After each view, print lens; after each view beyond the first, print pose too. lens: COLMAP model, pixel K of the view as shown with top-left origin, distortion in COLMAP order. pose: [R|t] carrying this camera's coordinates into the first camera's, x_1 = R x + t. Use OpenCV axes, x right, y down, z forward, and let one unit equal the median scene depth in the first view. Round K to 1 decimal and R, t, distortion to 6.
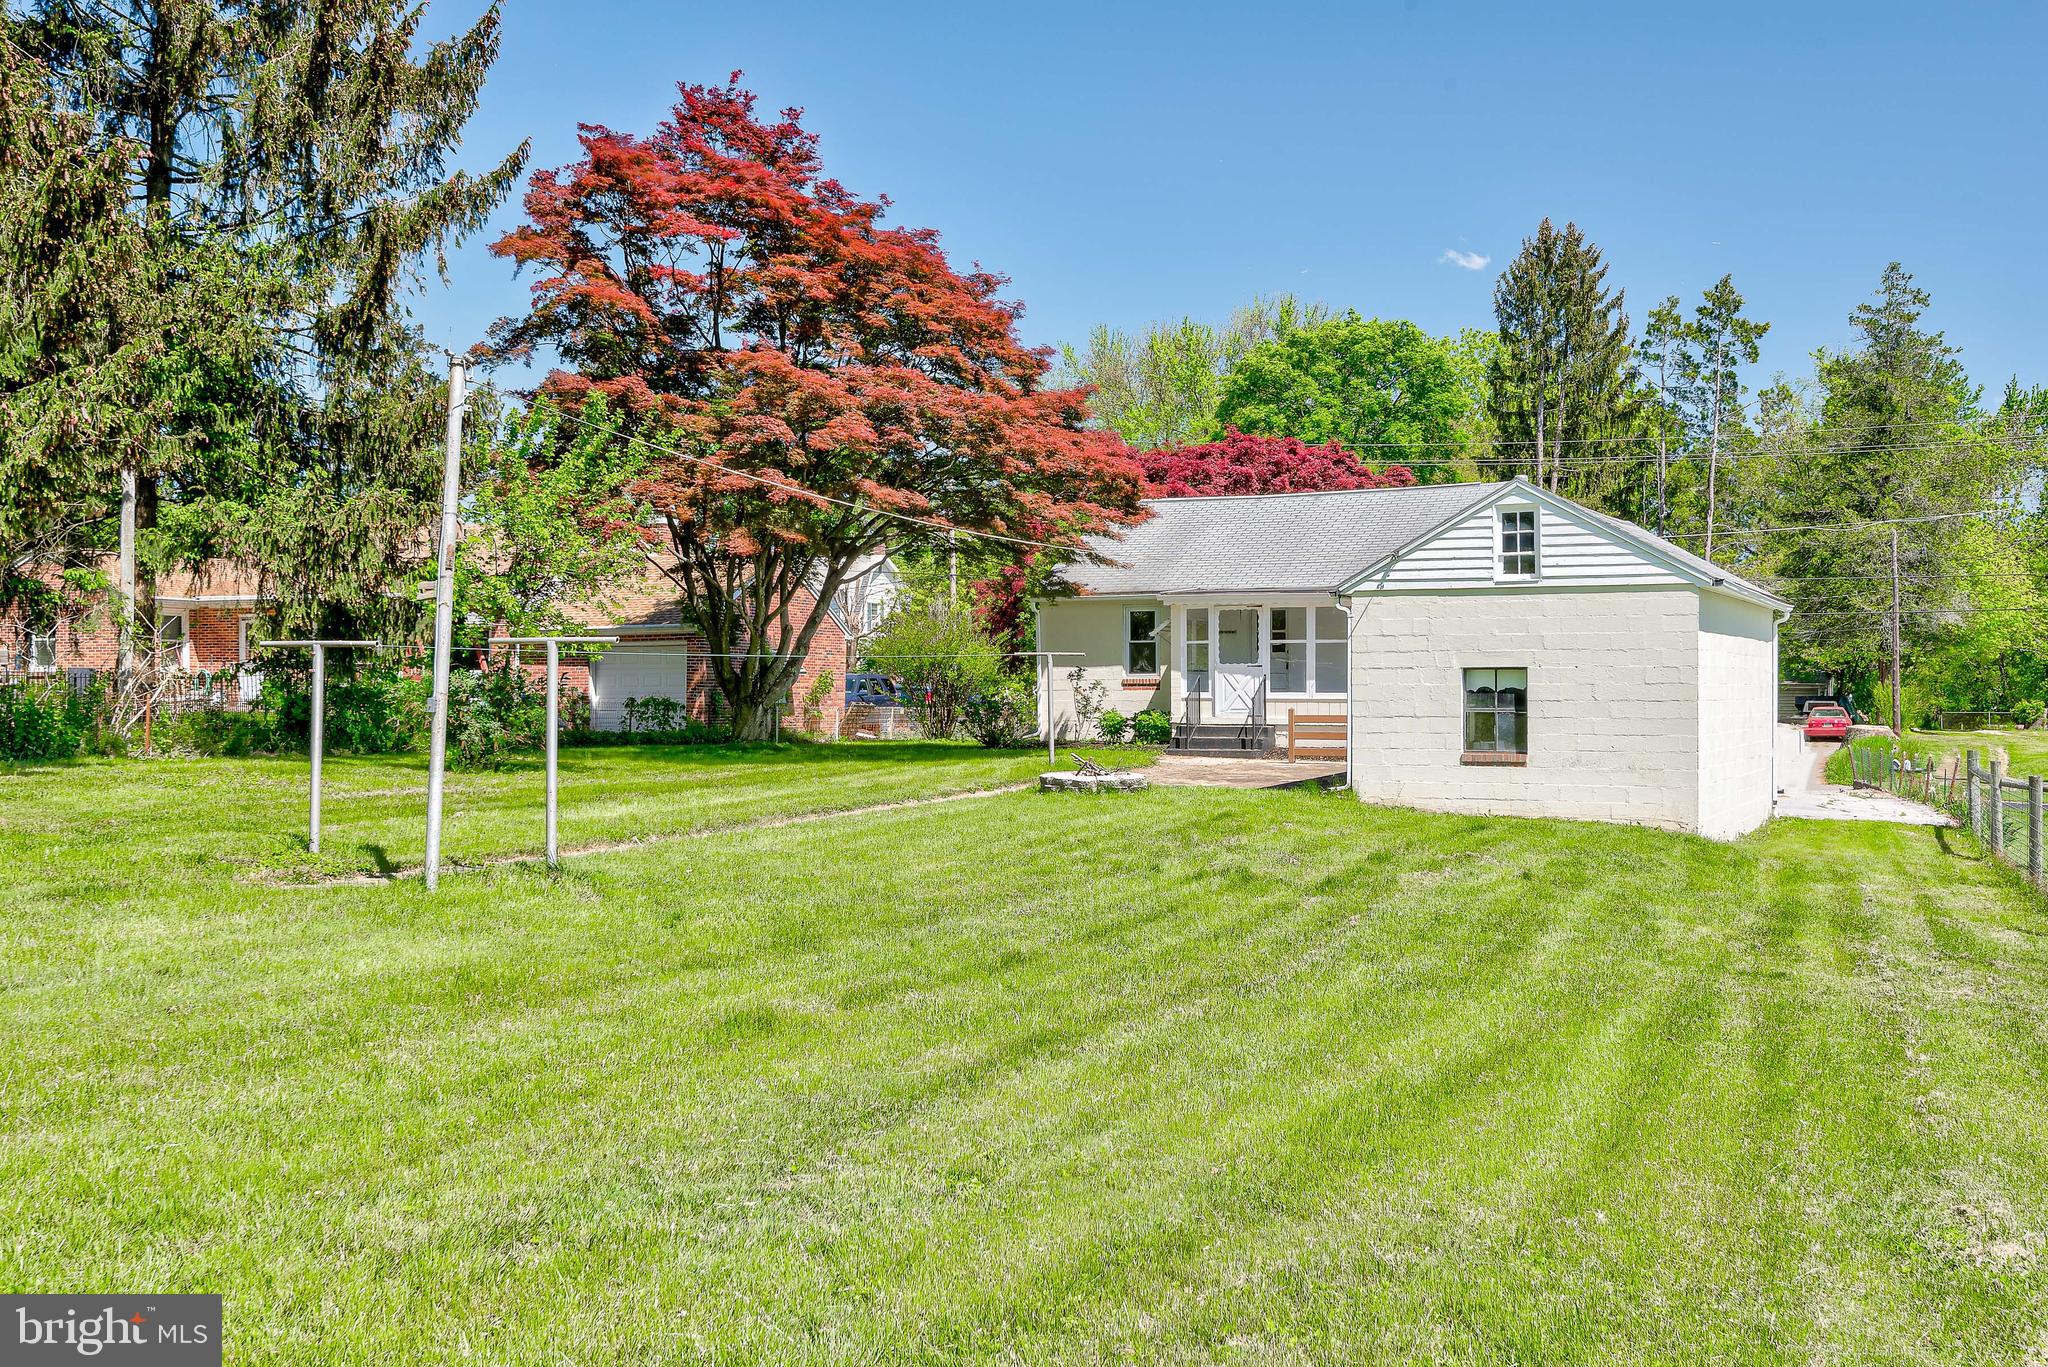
lens RADIAL K [[1972.7, 0, 1021.6], [0, 1972.7, 677.9], [0, 0, 1]] dist [0.019598, 0.000000]
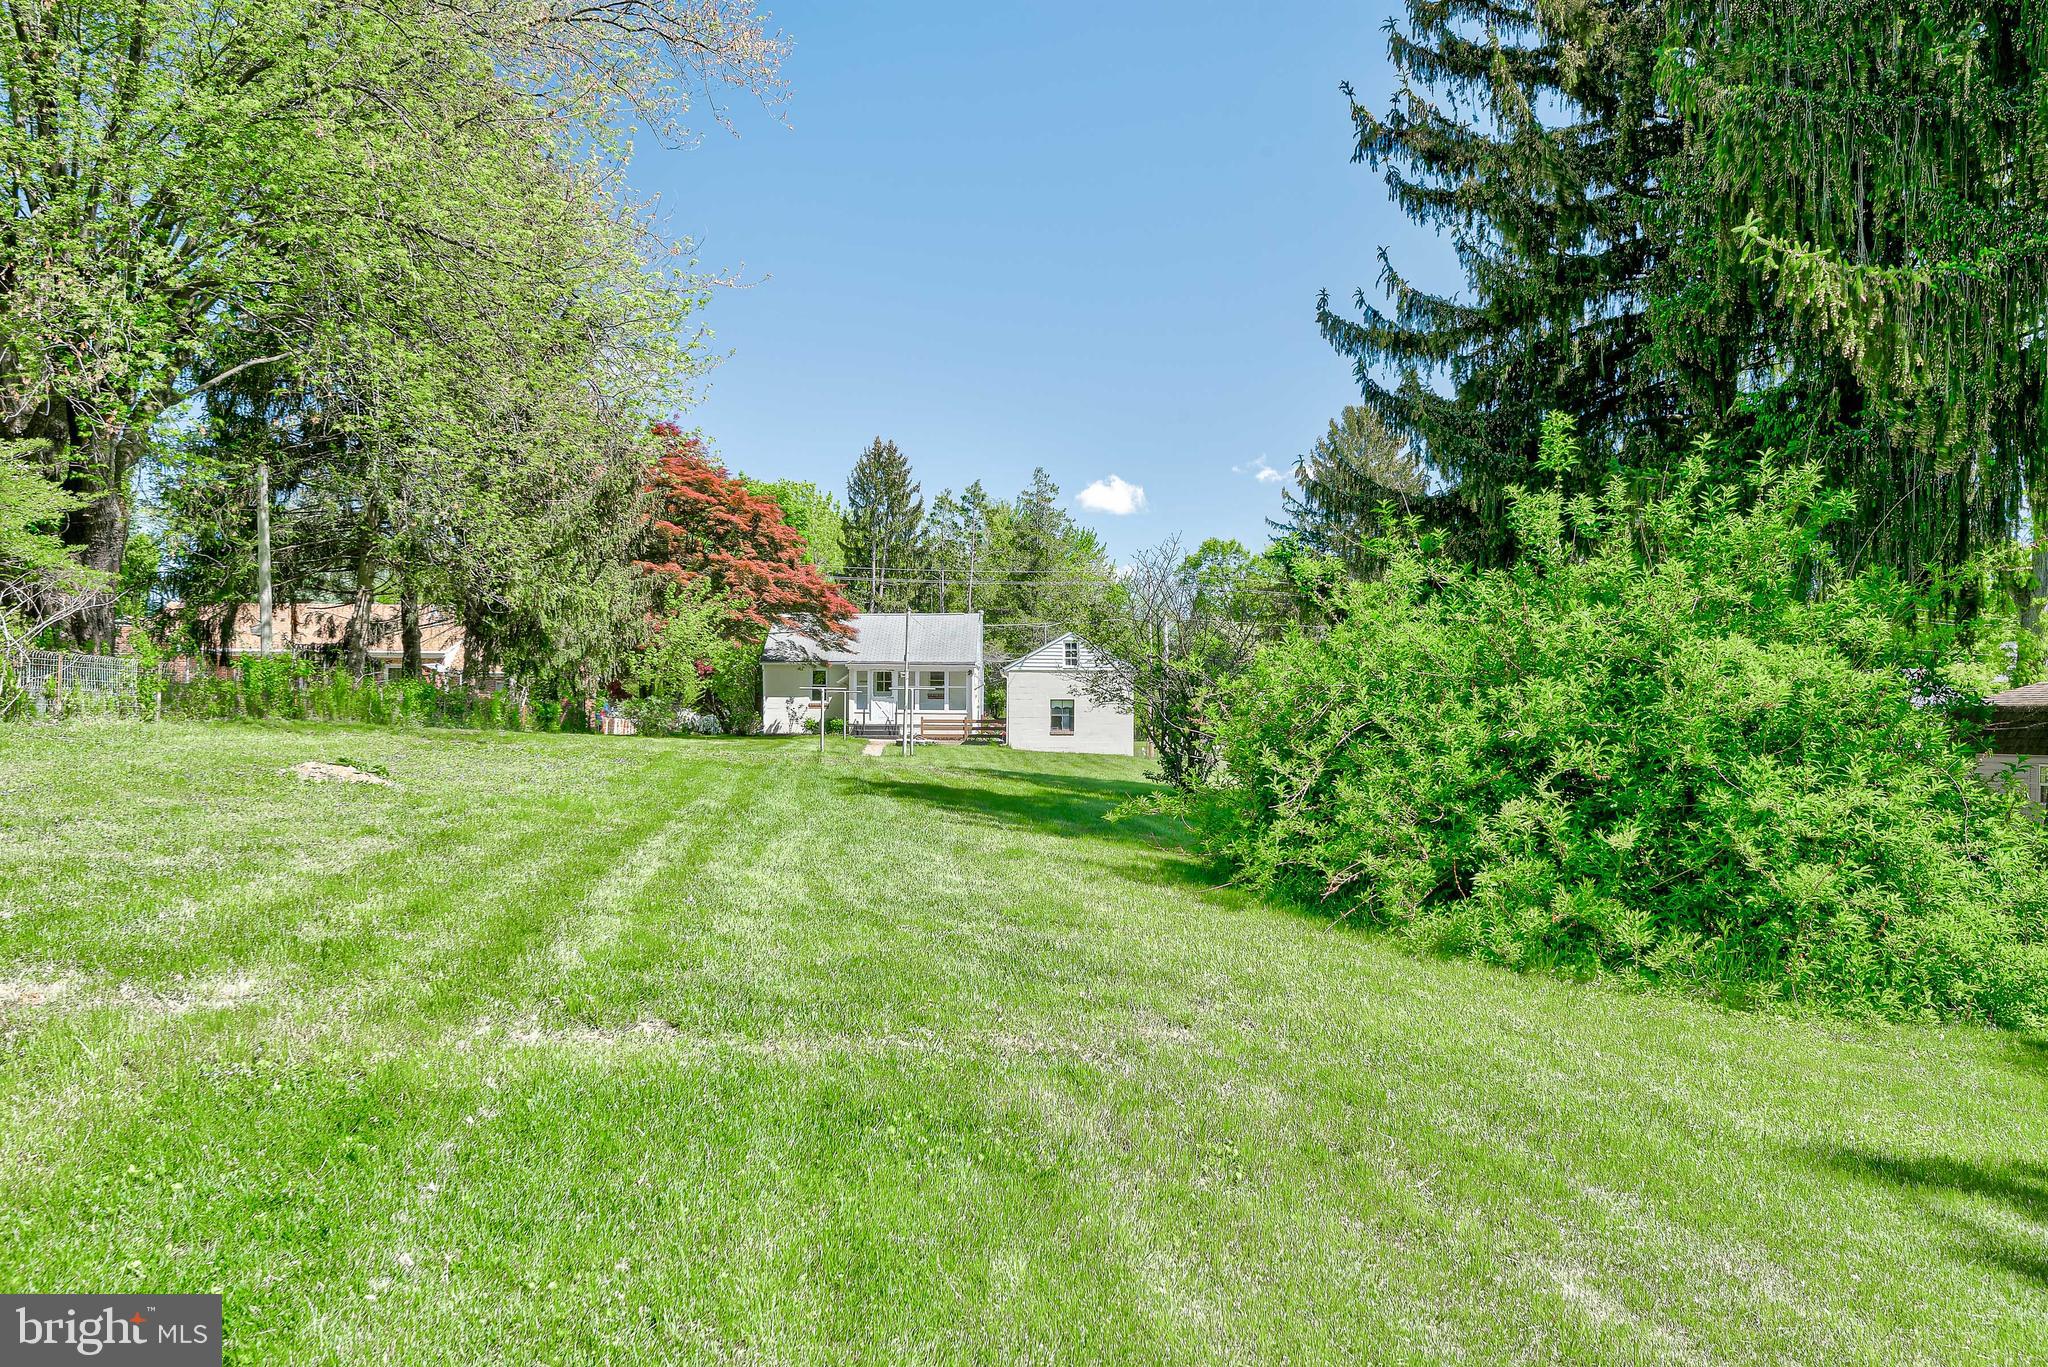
lens RADIAL K [[1775.2, 0, 1025.1], [0, 1775.2, 688.7], [0, 0, 1]] dist [0.000255, 0.000015]
pose [[0.881223, 0.010877, 0.472576, -0.351471], [-0.005339, 0.999900, -0.013057, 0.004493], [-0.472671, 0.008983, 0.881193, -0.415744]]
